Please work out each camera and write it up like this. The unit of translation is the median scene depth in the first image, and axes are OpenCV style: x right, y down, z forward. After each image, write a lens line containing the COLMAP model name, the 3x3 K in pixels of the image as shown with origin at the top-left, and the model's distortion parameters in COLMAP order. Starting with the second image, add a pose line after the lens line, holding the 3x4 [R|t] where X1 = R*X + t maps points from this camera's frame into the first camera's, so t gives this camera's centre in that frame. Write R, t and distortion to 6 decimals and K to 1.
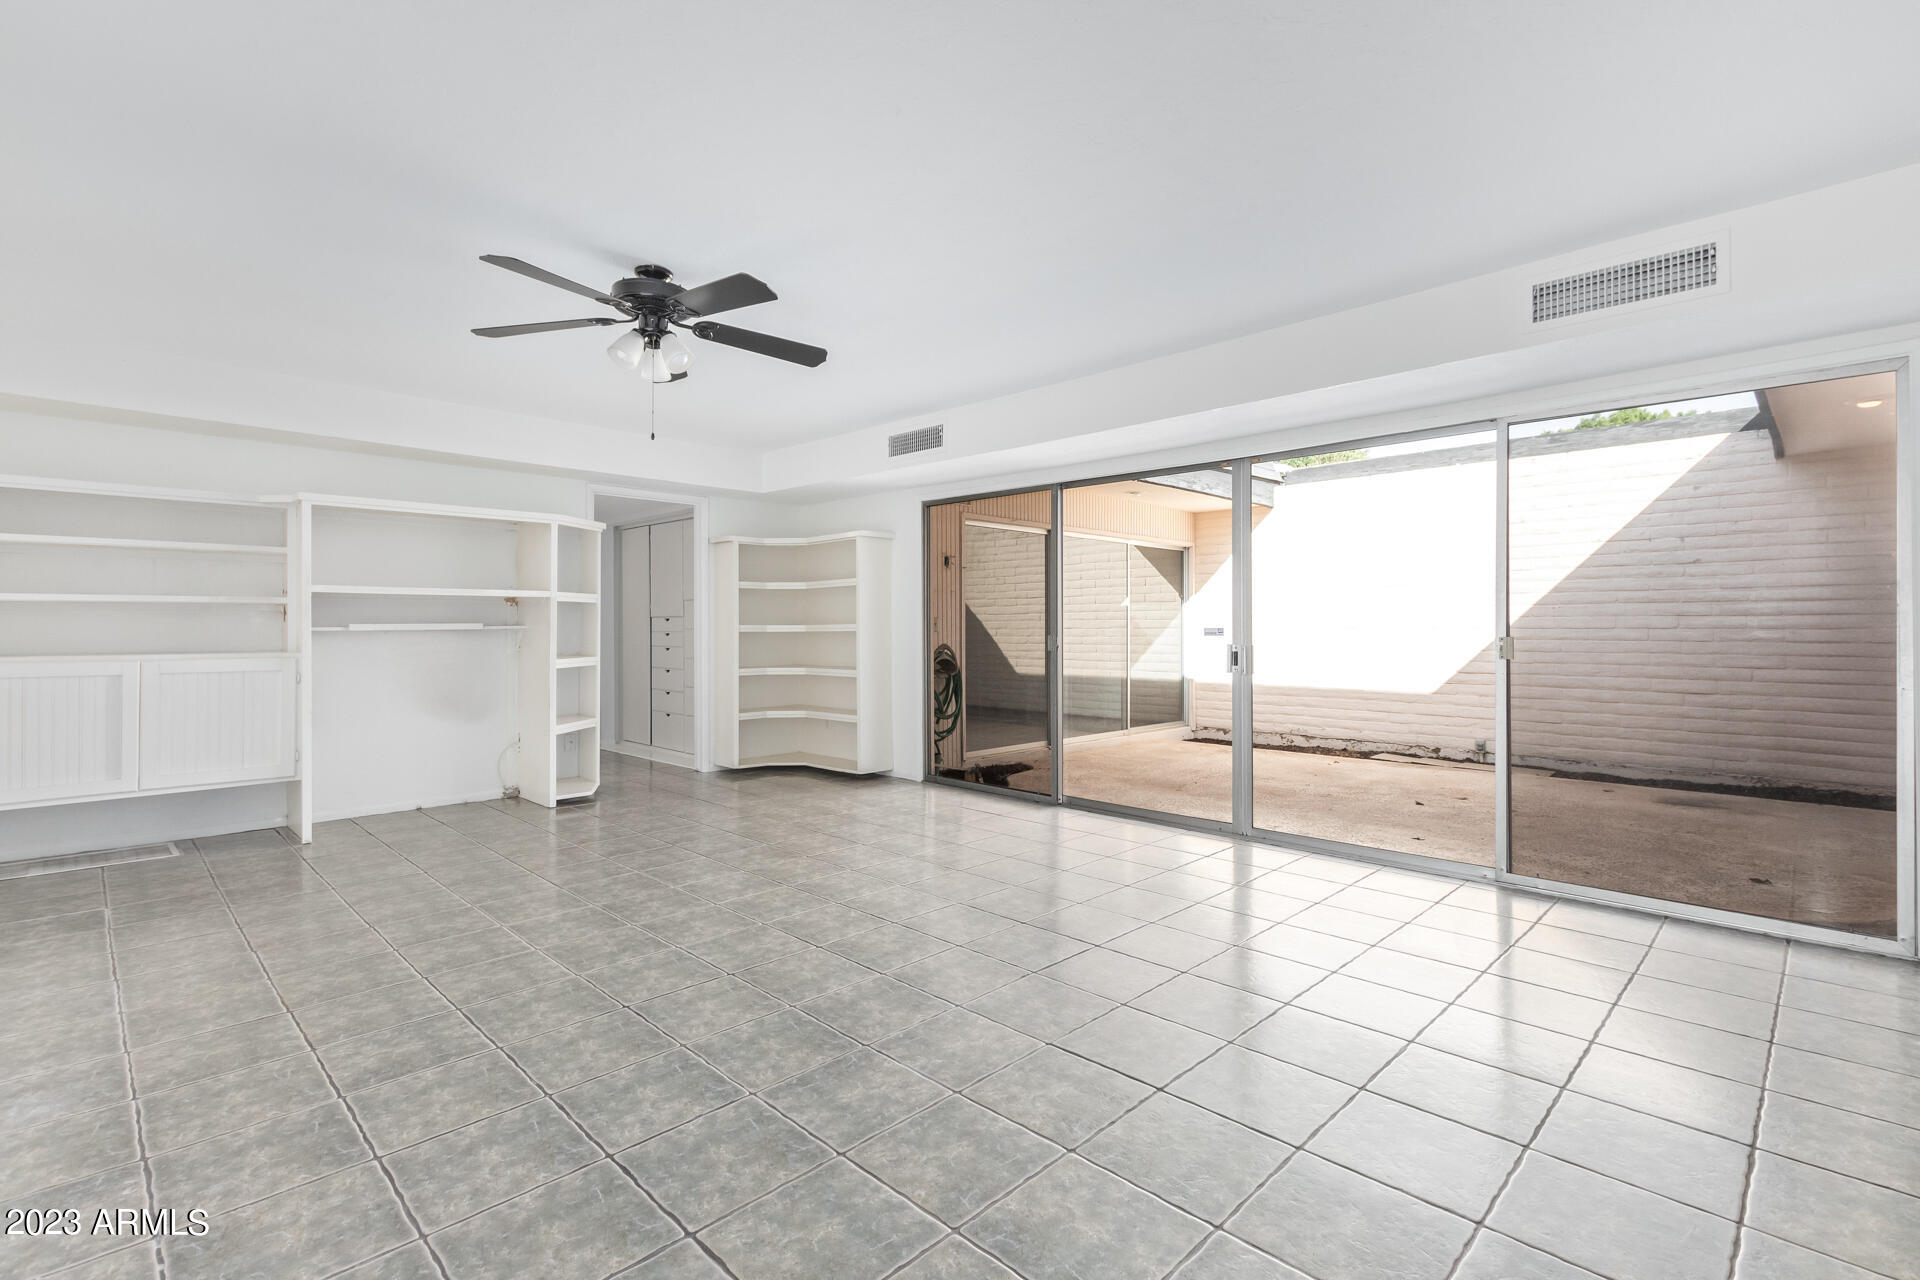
lens RADIAL K [[878.4, 0, 964.1], [0, 878.4, 634.5], [0, 0, 1]] dist [0.008601, -0.001596]
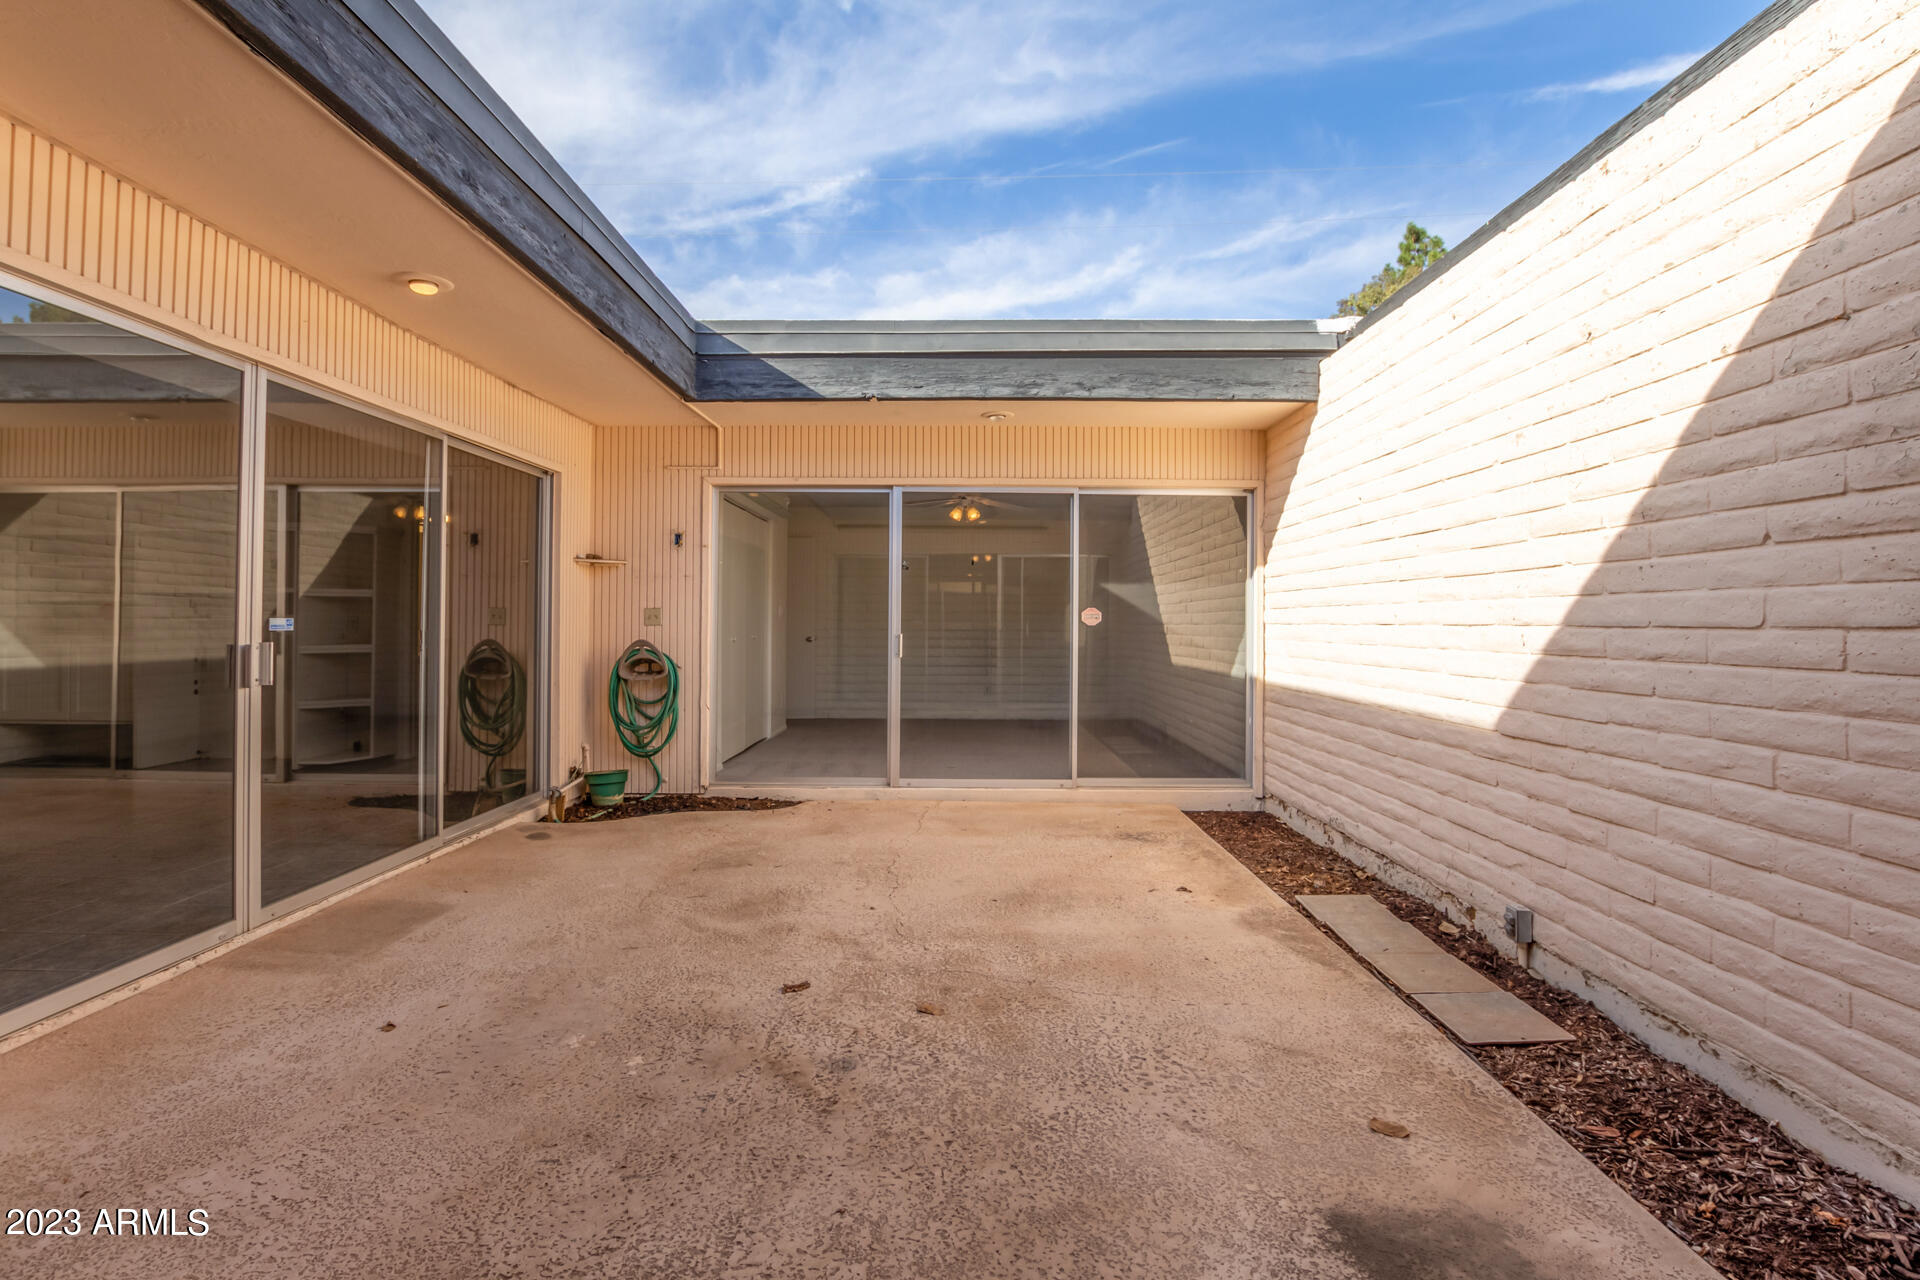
lens RADIAL K [[915.7, 0, 972.7], [0, 915.7, 621.9], [0, 0, 1]] dist [-0.015335, 0.000342]
pose [[0.707685, 0.003273, -0.706521, 1.248118], [-0.010556, 0.999927, -0.005940, -0.006850], [0.706449, 0.011662, 0.707668, 0.953319]]
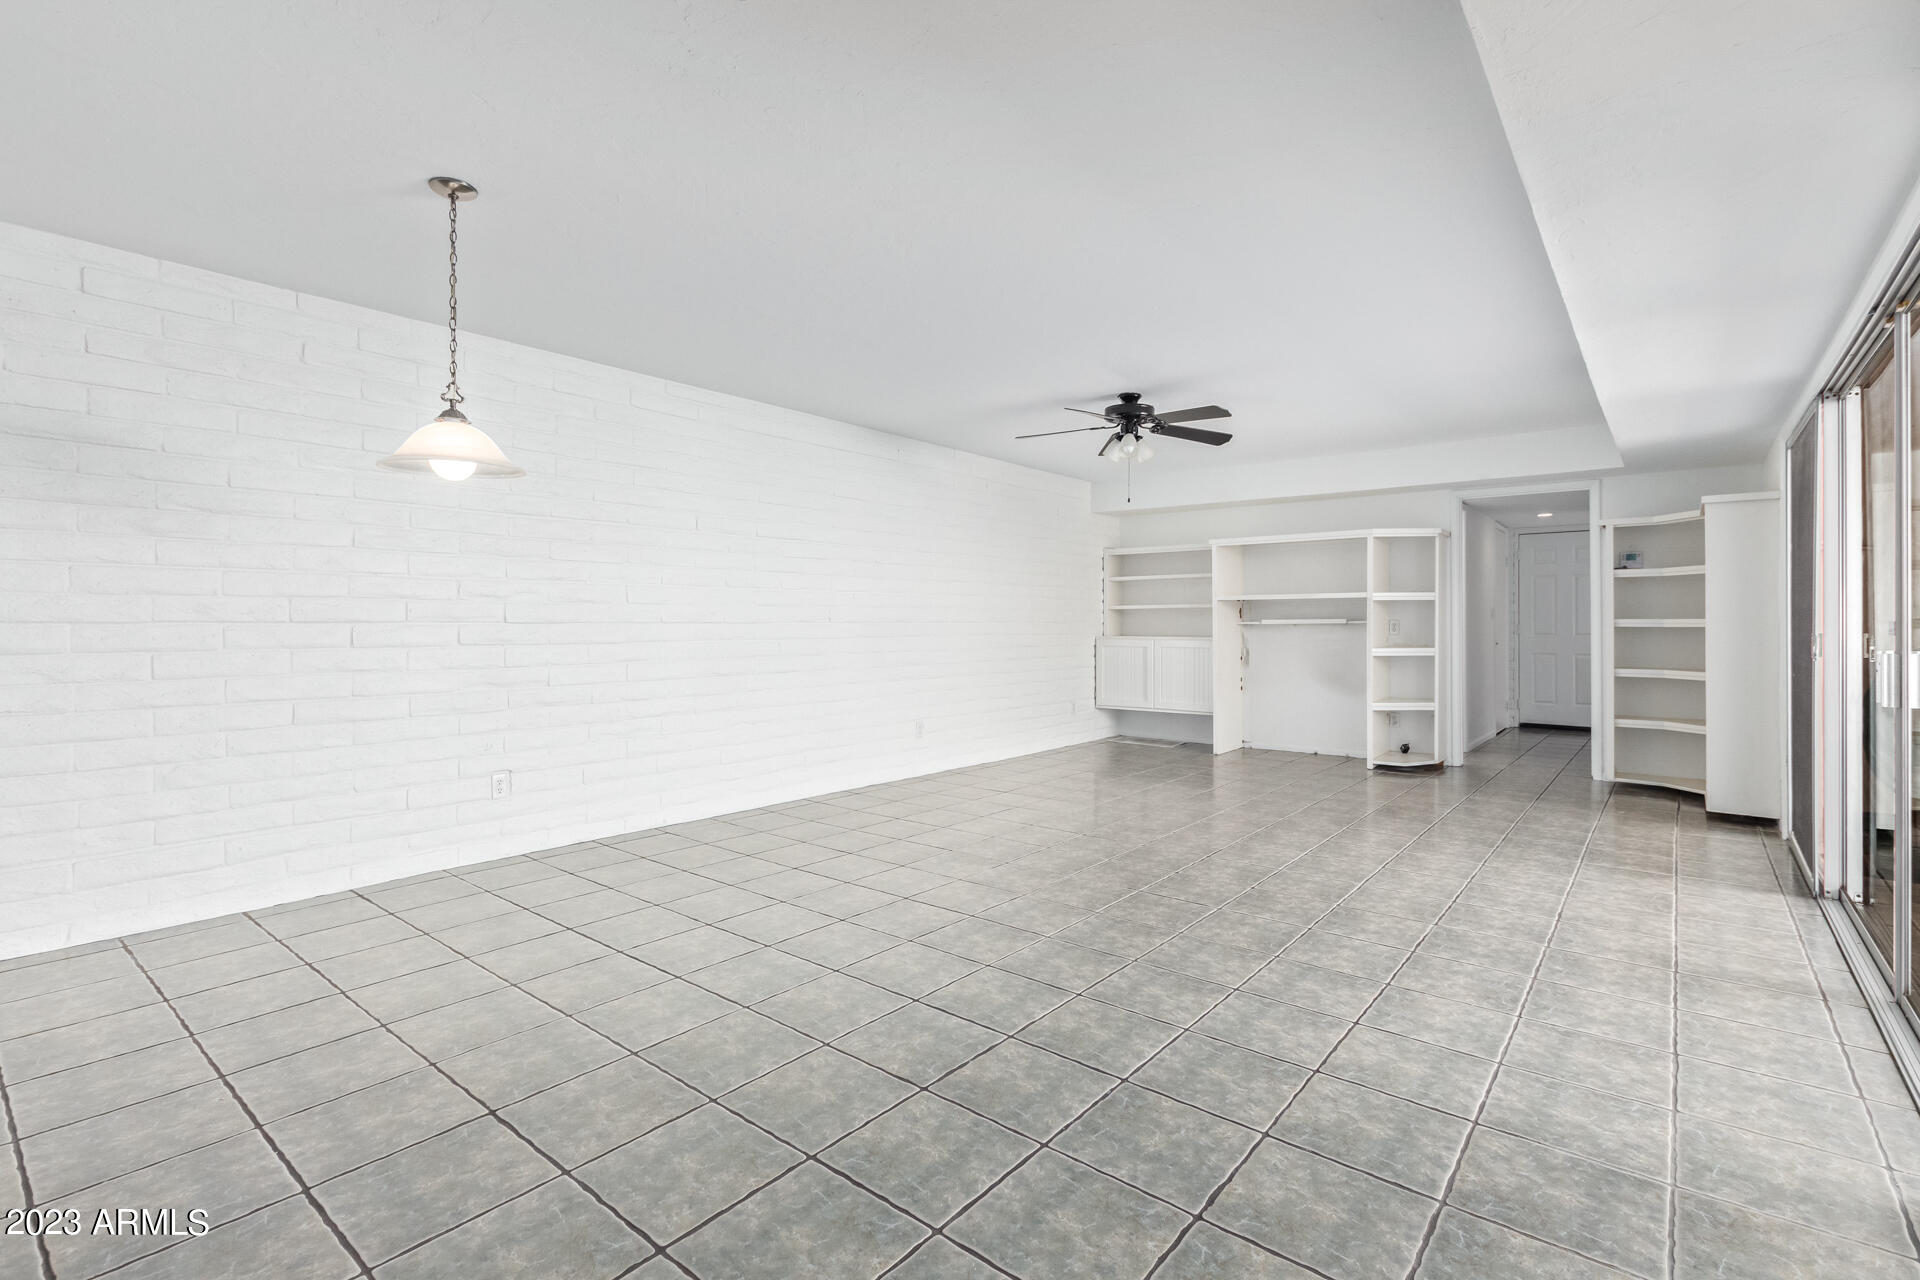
lens RADIAL K [[878.4, 0, 963.0], [0, 878.4, 628.8], [0, 0, 1]] dist [0.008601, -0.001596]
pose [[0.087415, 0.006614, -0.996150, 0.846147], [-0.009523, 0.999938, 0.005804, 0.000008], [0.996126, 0.008979, 0.087473, 0.401371]]
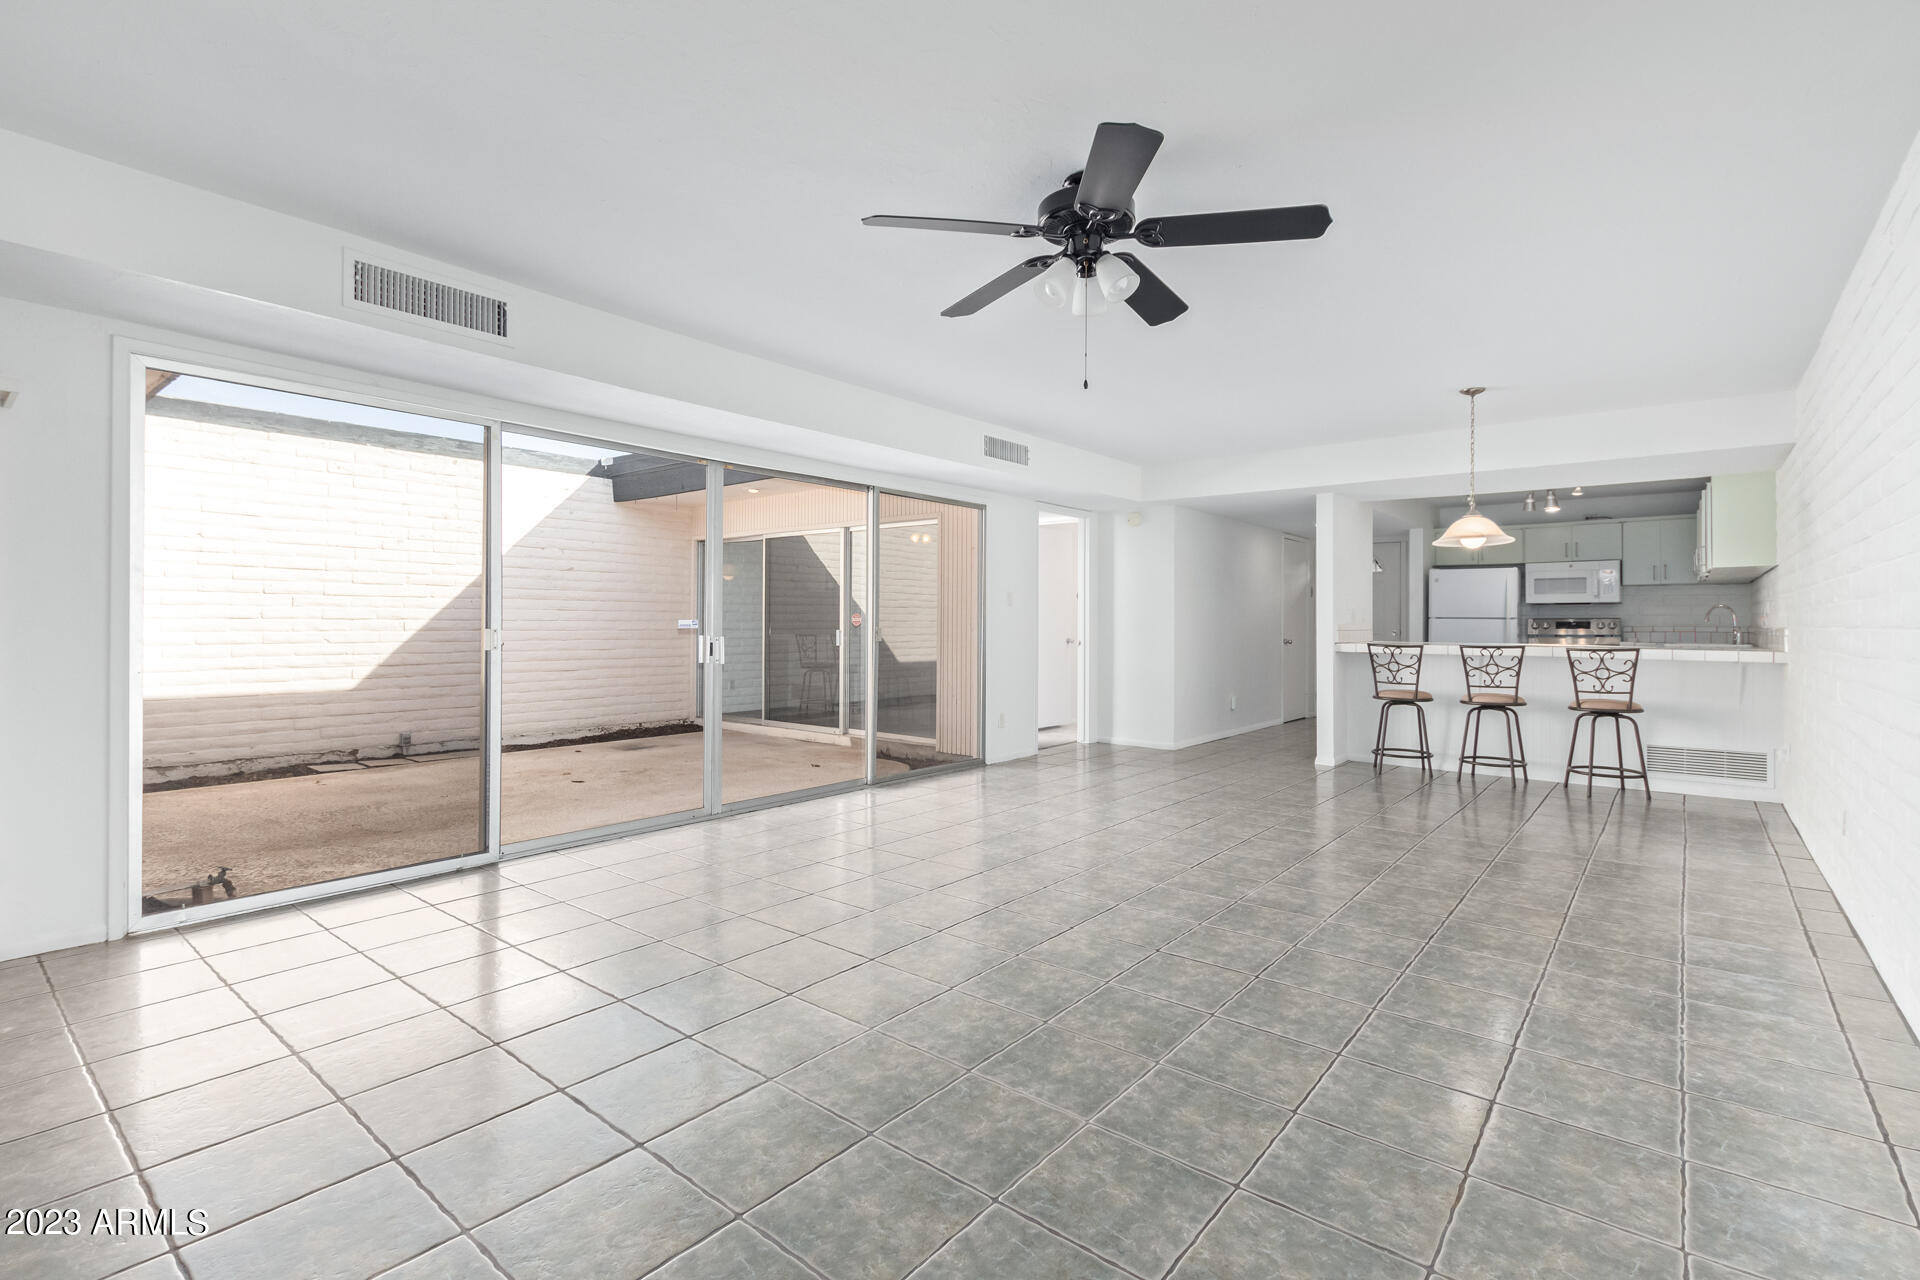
lens RADIAL K [[878.4, 0, 968.2], [0, 878.4, 654.3], [0, 0, 1]] dist [0.008601, -0.001596]
pose [[-0.097956, -0.035222, 0.994567, -0.811148], [0.002009, 0.999364, 0.035590, -0.003731], [-0.995189, 0.005484, -0.097823, 0.842843]]
